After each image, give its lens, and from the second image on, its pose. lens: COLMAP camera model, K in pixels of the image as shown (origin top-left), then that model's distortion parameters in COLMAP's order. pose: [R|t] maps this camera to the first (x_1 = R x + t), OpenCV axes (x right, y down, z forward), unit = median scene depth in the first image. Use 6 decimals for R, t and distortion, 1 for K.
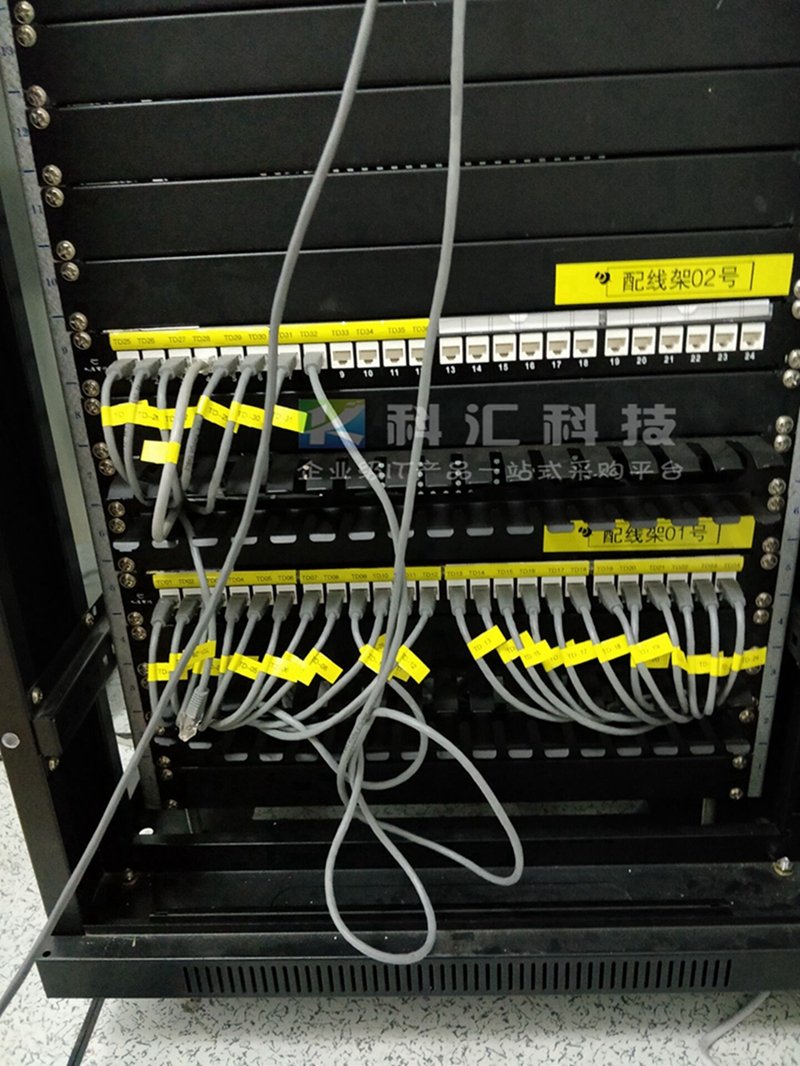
lens RADIAL K [[918.9, 0, 398.0], [0, 918.9, 533.1], [0, 0, 1]] dist [0.020458, -0.087334]
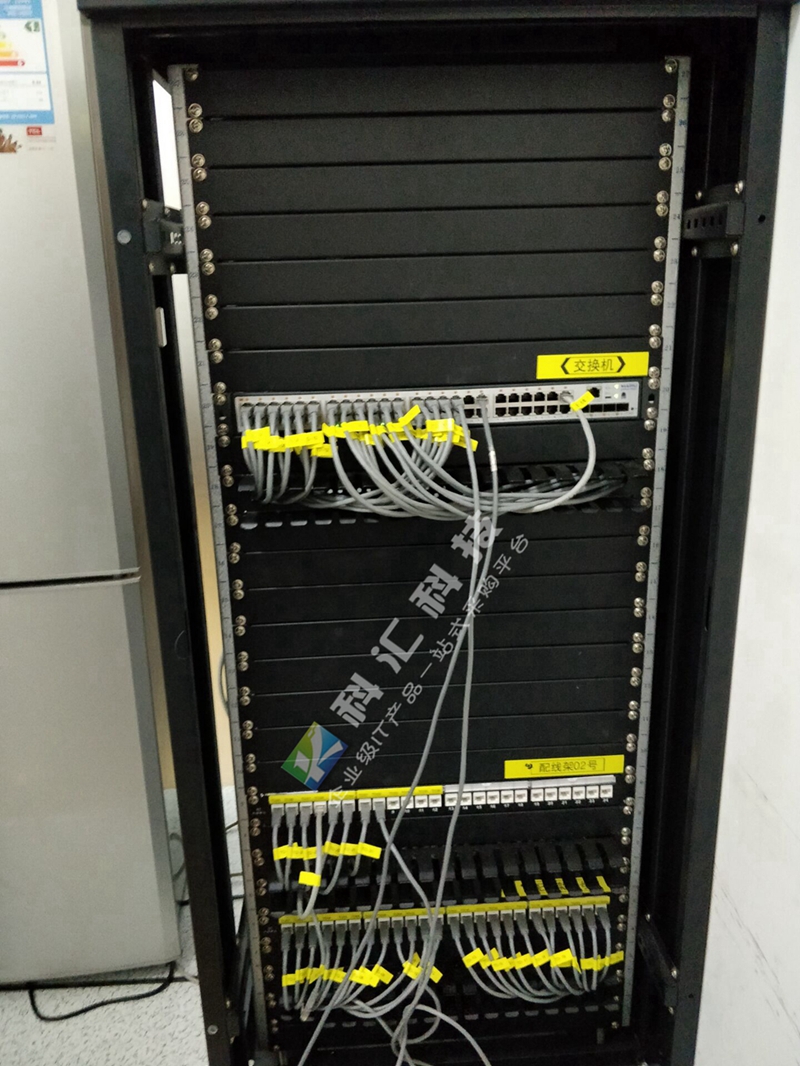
lens RADIAL K [[918.9, 0, 399.1], [0, 918.9, 532.4], [0, 0, 1]] dist [0.020458, -0.087334]
pose [[0.996170, -0.006388, 0.087208, -0.202530], [0.017699, 0.991414, -0.129557, -0.481816], [-0.085632, 0.130604, 0.987730, -0.894629]]
